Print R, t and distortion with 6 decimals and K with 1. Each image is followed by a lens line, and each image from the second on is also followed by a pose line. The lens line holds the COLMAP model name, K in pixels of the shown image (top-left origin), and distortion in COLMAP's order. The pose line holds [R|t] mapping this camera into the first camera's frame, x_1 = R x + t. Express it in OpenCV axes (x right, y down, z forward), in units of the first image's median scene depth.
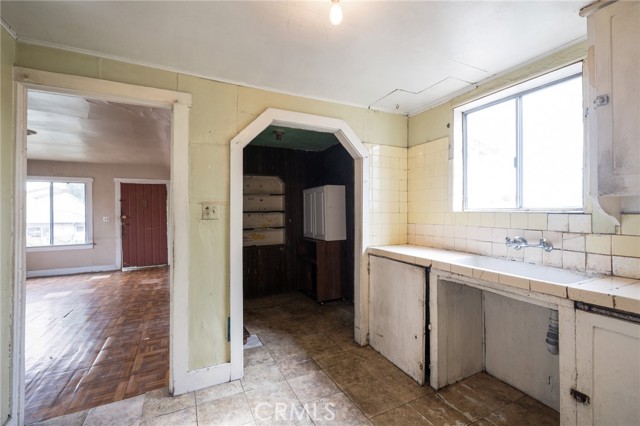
lens RADIAL K [[278.3, 0, 319.7], [0, 278.3, 209.4], [0, 0, 1]] dist [0.002454, 0.000144]
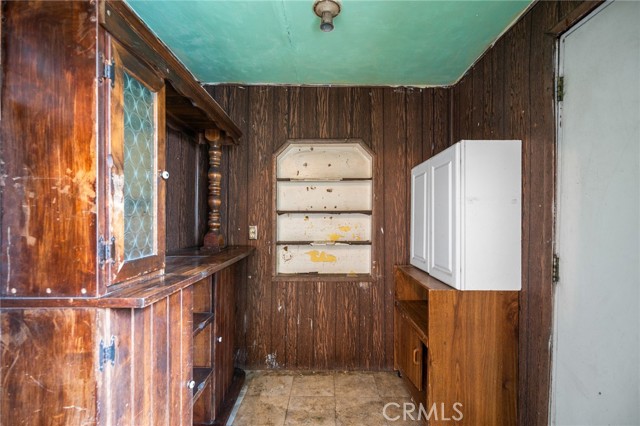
lens RADIAL K [[278.3, 0, 317.9], [0, 278.3, 216.6], [0, 0, 1]] dist [0.002454, 0.000144]
pose [[0.881284, 0.018515, -0.472224, 0.028620], [-0.016591, 0.999828, 0.008238, 0.013654], [0.472295, 0.000575, 0.881440, 0.508814]]
